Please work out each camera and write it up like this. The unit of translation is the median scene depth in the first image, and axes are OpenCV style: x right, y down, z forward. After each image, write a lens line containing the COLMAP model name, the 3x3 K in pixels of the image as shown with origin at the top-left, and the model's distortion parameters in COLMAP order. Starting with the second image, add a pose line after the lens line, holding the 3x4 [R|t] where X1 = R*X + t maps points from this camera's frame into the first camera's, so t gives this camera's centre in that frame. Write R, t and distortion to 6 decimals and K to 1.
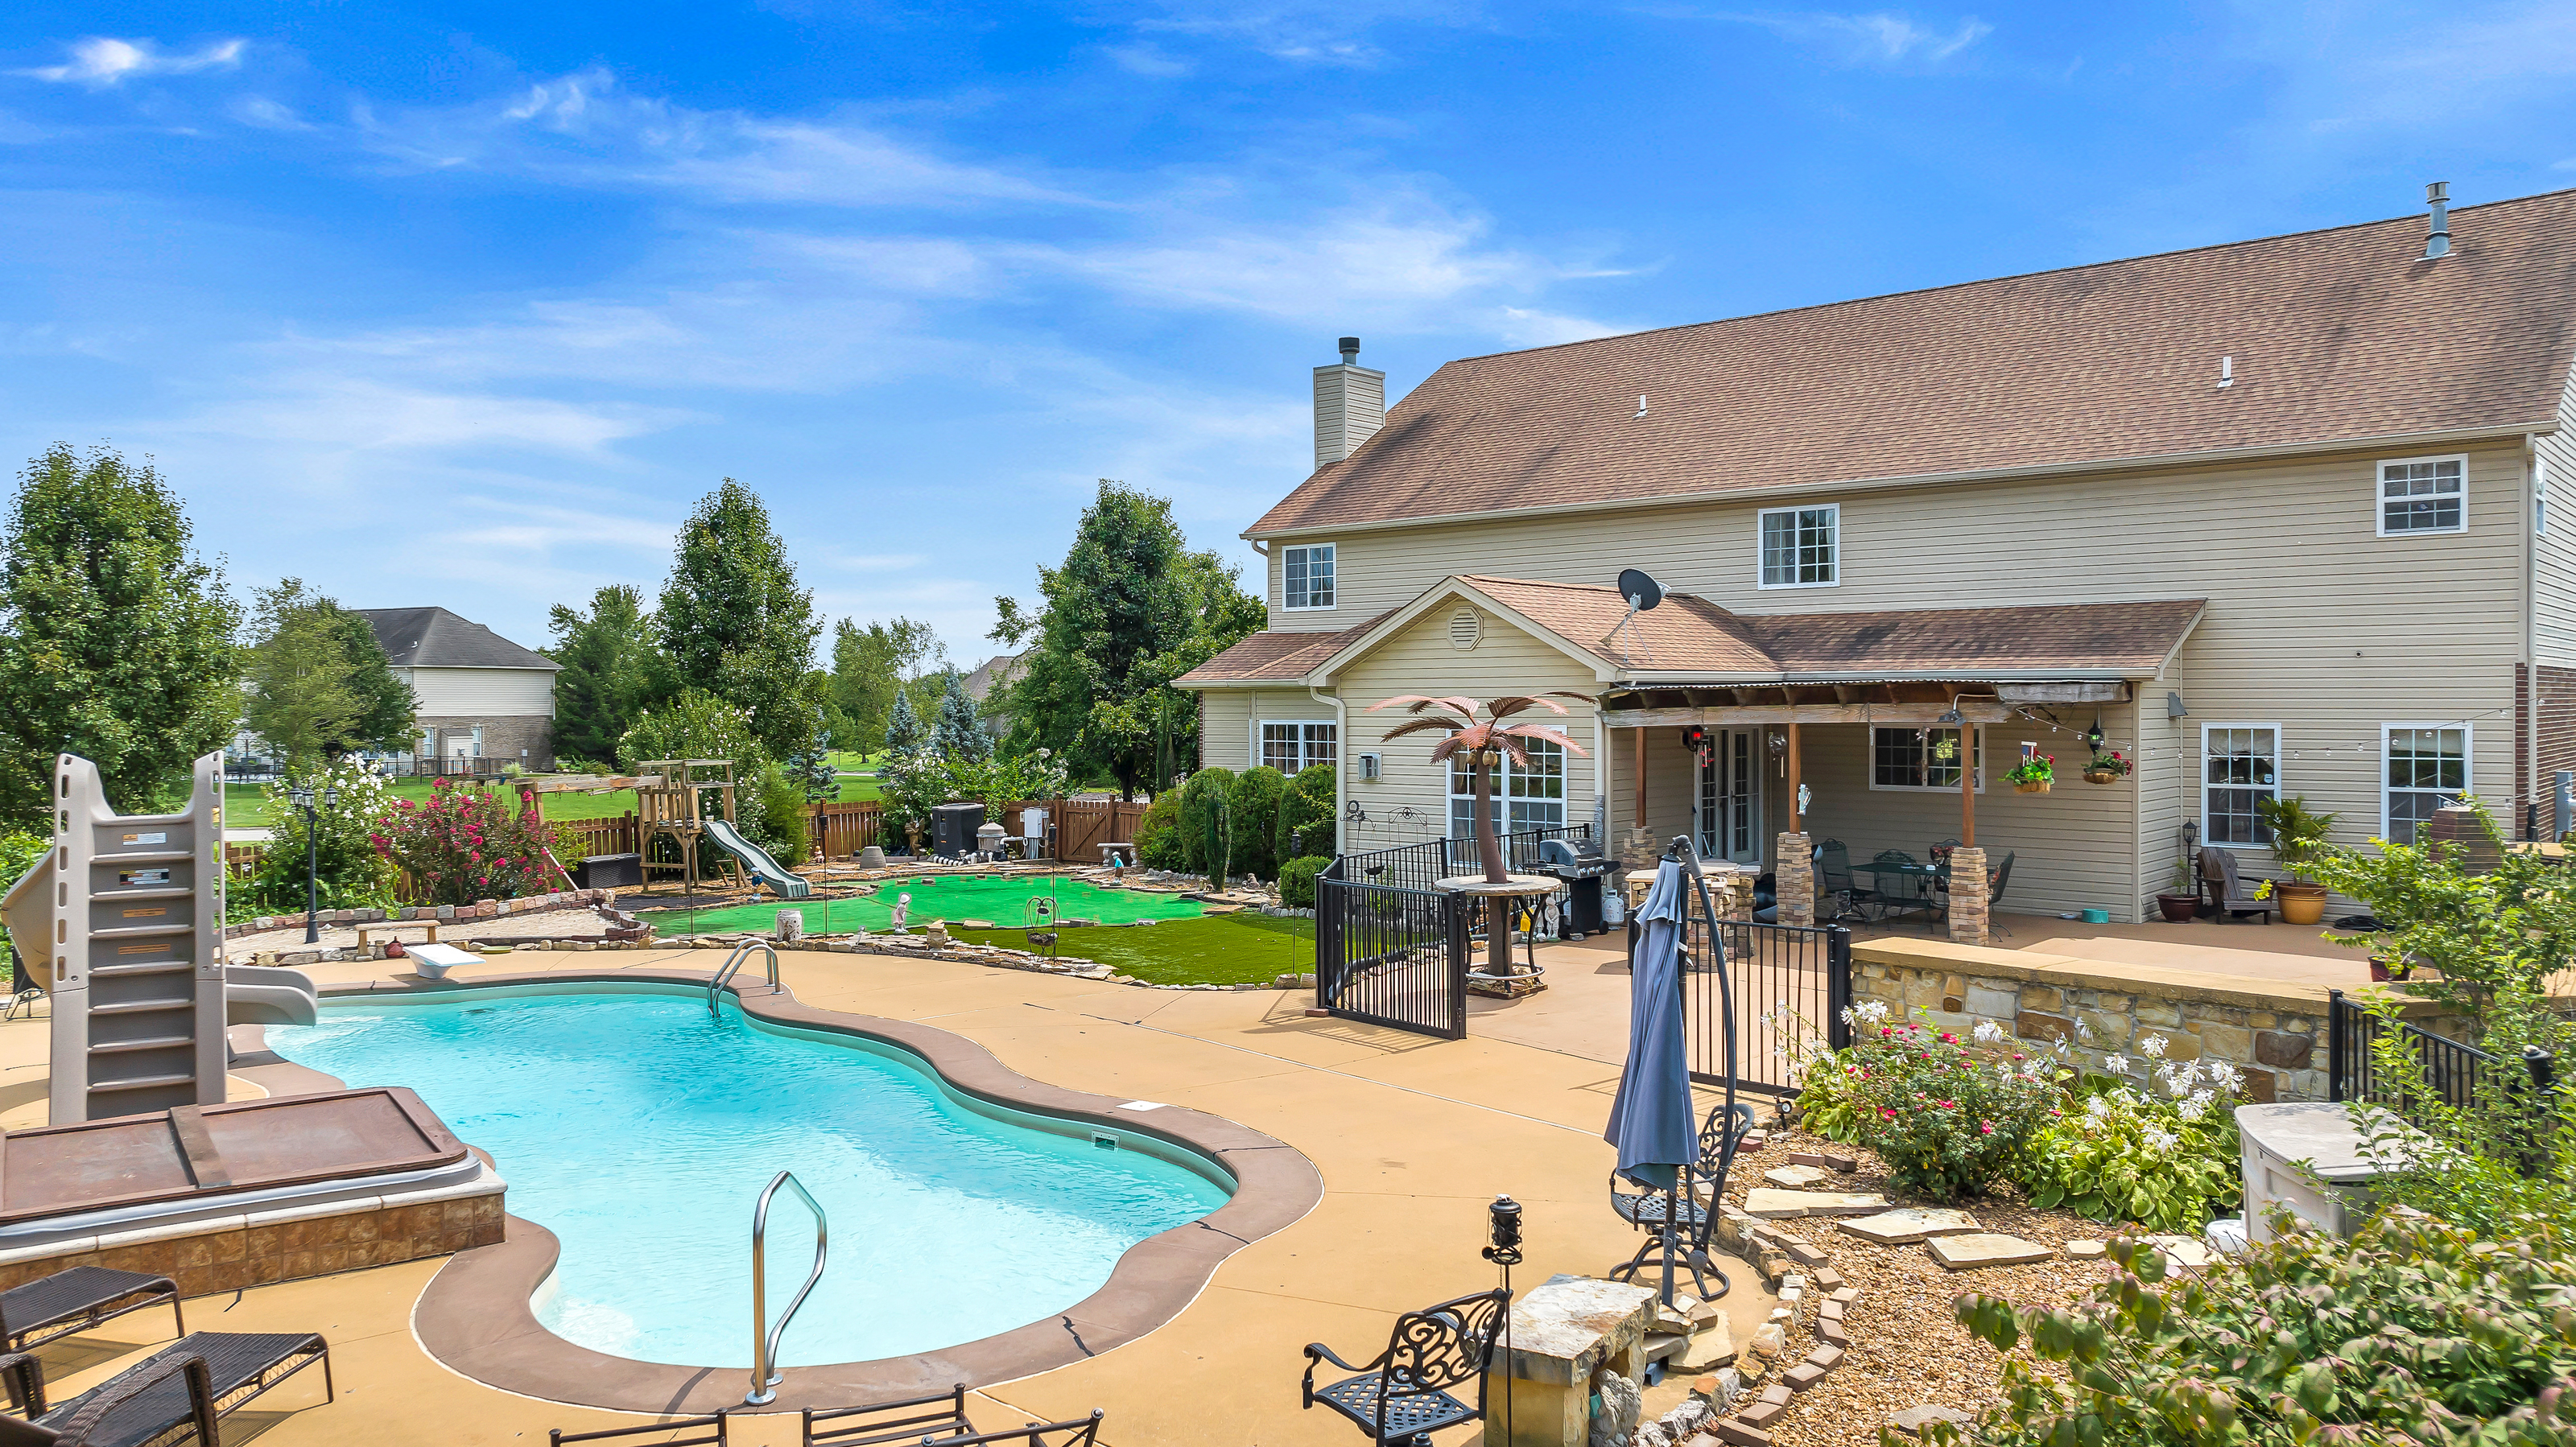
lens RADIAL K [[1844.6, 0, 1293.7], [0, 1844.6, 705.8], [0, 0, 1]] dist [-0.009231, -0.000641]
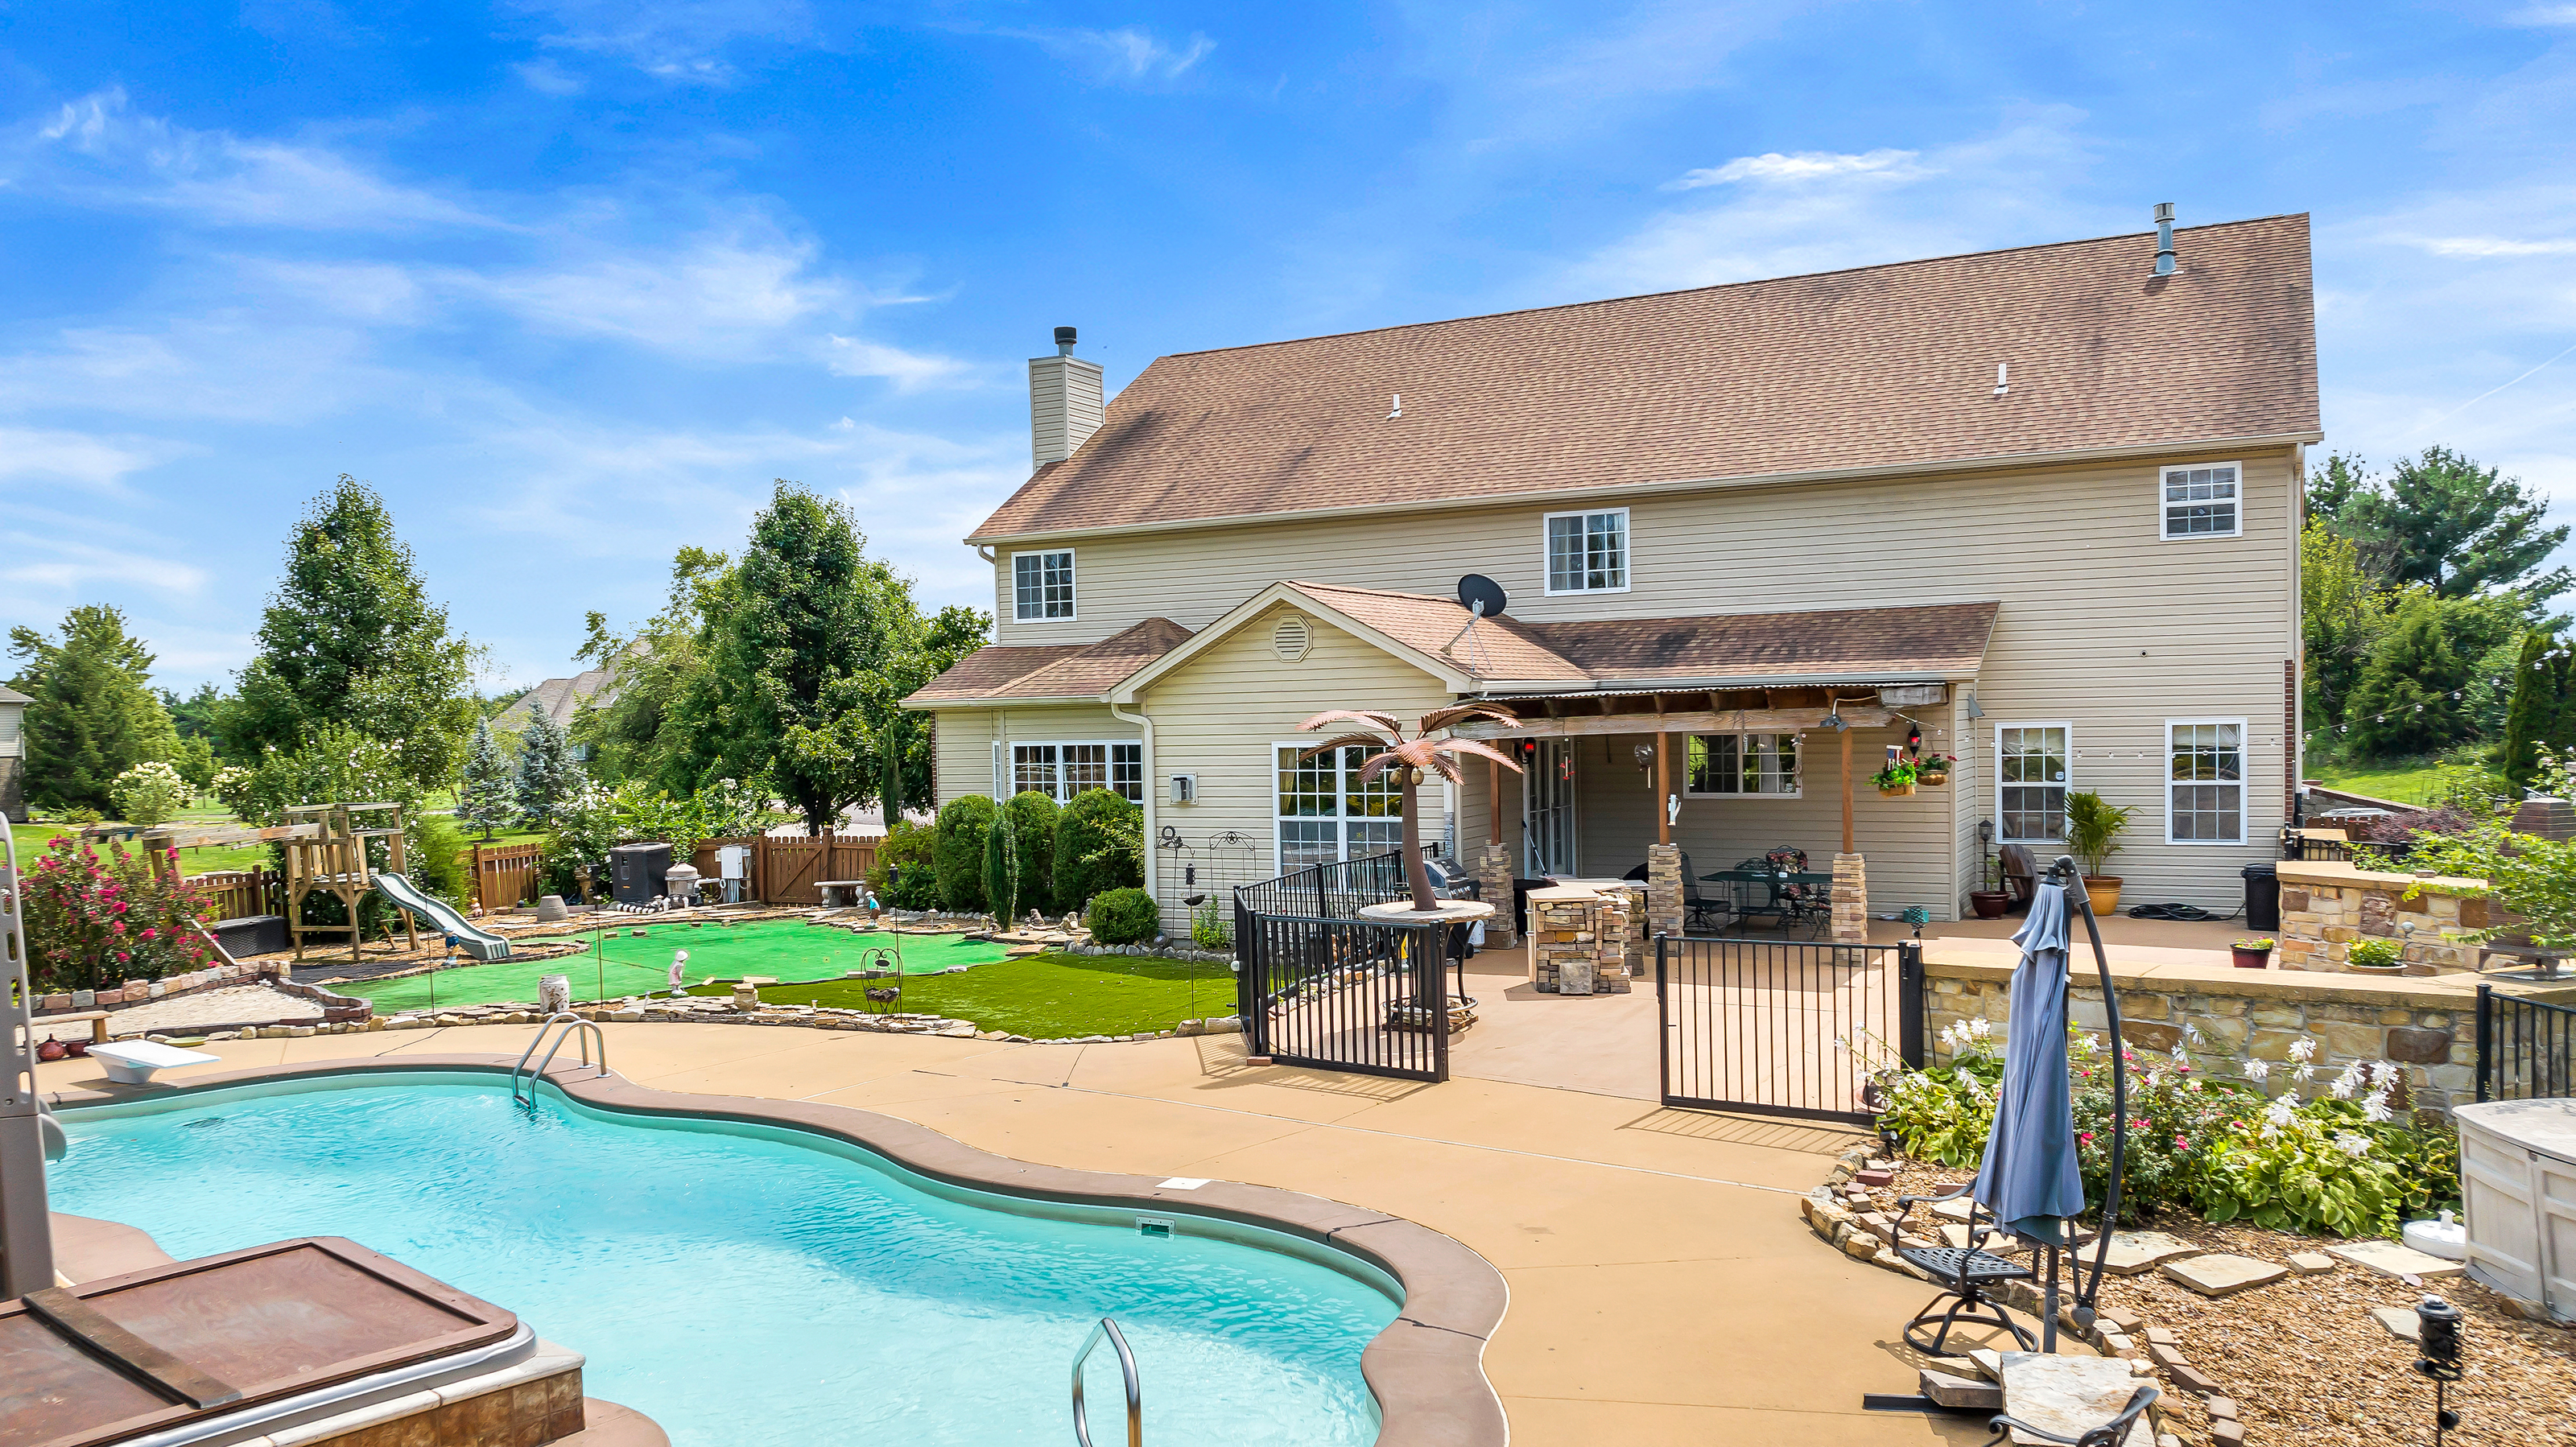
lens RADIAL K [[1886.8, 0, 1287.6], [0, 1886.8, 793.4], [0, 0, 1]] dist [0.009288, -0.060053]
pose [[0.973031, -0.028955, 0.228848, -0.123439], [0.020387, 0.999003, 0.039714, -0.001363], [-0.229770, -0.033977, 0.972652, 0.064626]]
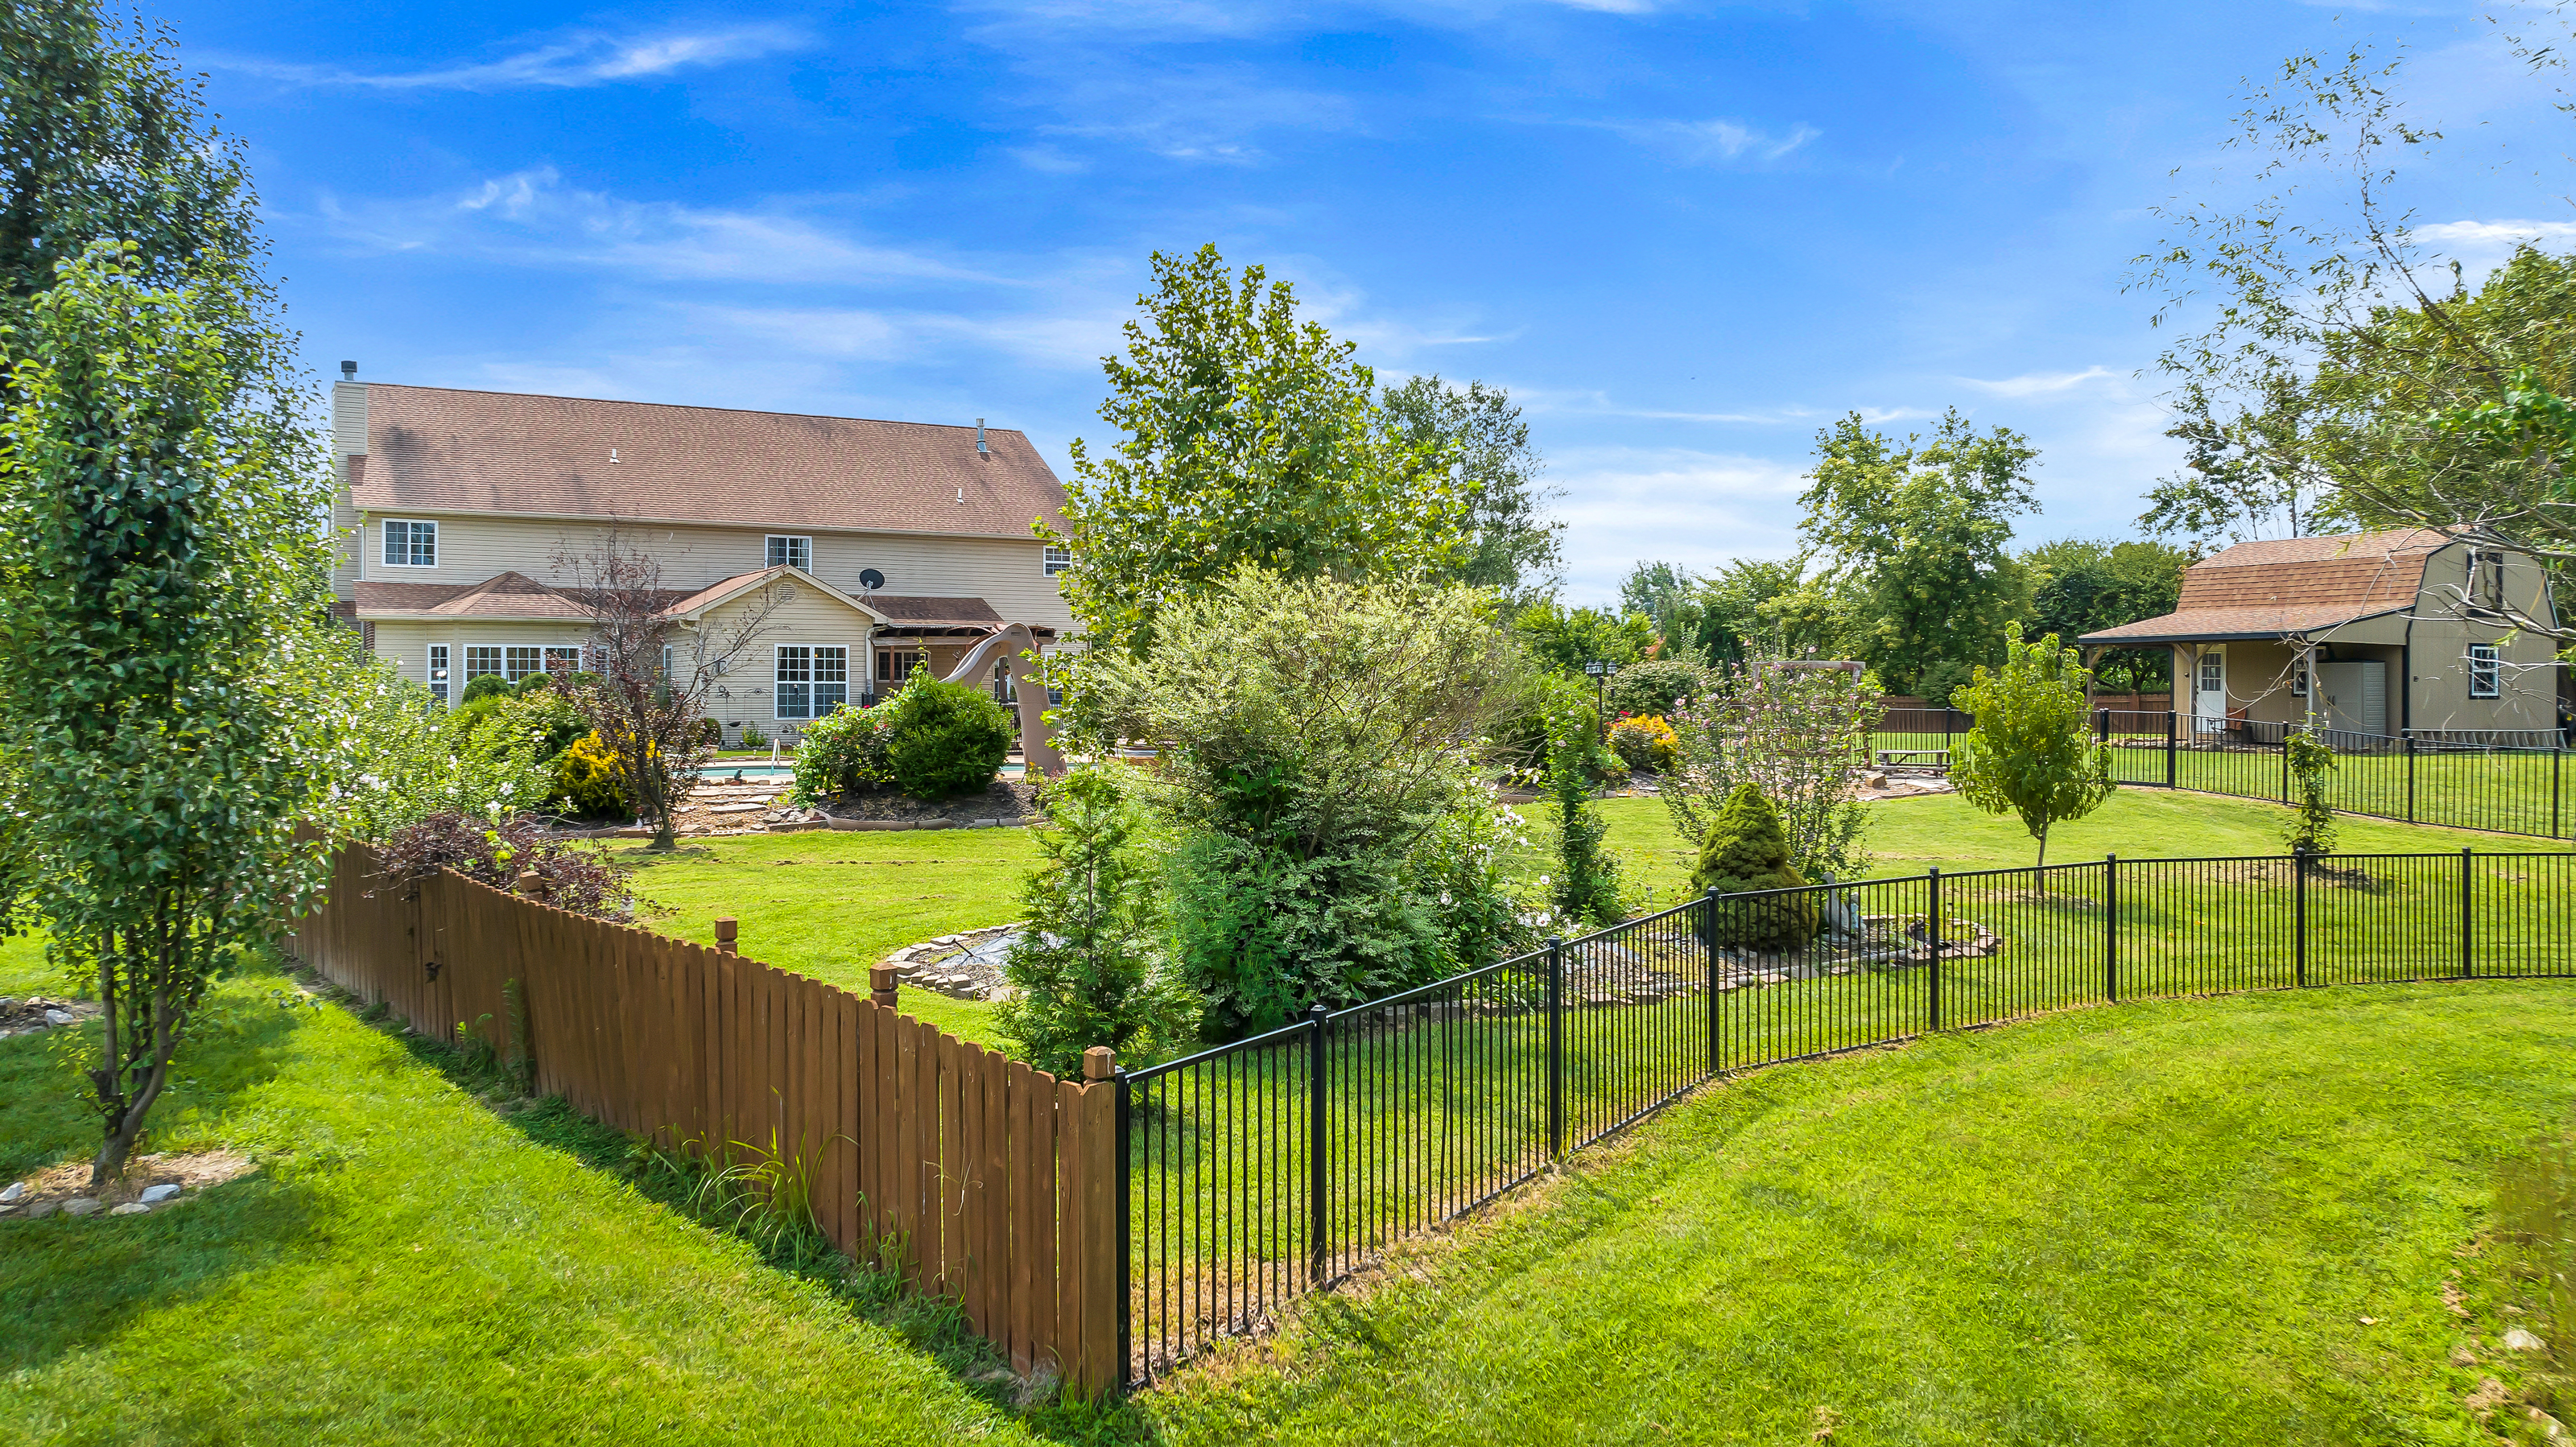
lens RADIAL K [[1844.6, 0, 1293.7], [0, 1844.6, 705.8], [0, 0, 1]] dist [-0.009231, -0.000641]
pose [[0.321726, -0.001640, 0.946831, -1.443380], [0.002441, 0.999997, 0.000903, 0.069332], [-0.946830, 0.002020, 0.321729, -0.088907]]
